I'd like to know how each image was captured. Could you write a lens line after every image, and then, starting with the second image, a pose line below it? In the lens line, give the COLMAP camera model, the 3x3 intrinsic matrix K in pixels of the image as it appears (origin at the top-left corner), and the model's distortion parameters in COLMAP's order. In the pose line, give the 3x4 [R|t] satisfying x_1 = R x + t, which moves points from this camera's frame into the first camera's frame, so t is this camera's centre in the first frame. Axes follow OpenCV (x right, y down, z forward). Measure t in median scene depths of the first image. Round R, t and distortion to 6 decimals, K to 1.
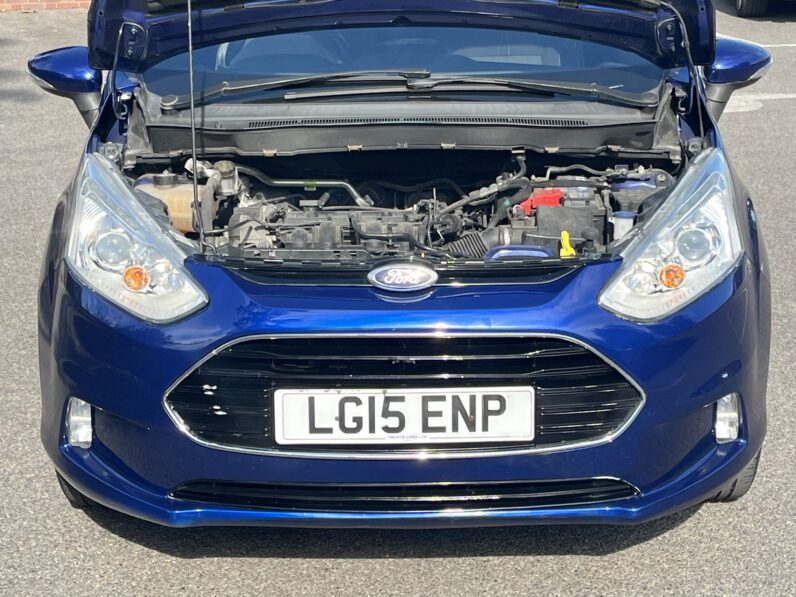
lens RADIAL K [[1544.3, 0, 400.0], [0, 1544.3, 299.7], [0, 0, 1]] dist [0.059480, 0.000000]
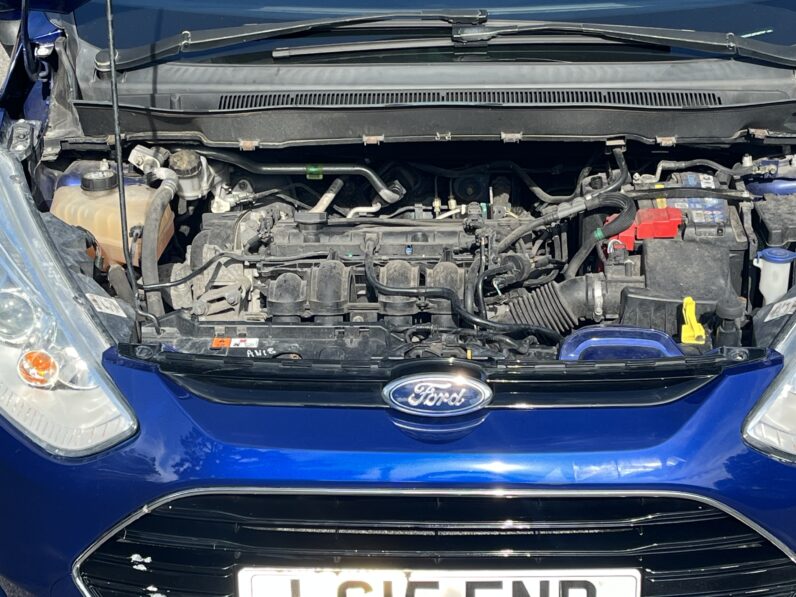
lens RADIAL K [[1544.3, 0, 395.2], [0, 1544.3, 300.1], [0, 0, 1]] dist [0.059480, 0.000000]
pose [[0.998947, 0.005759, -0.045509, 0.013452], [0.000819, 0.989691, 0.143214, -0.145515], [0.045865, -0.143100, 0.988645, 0.372937]]
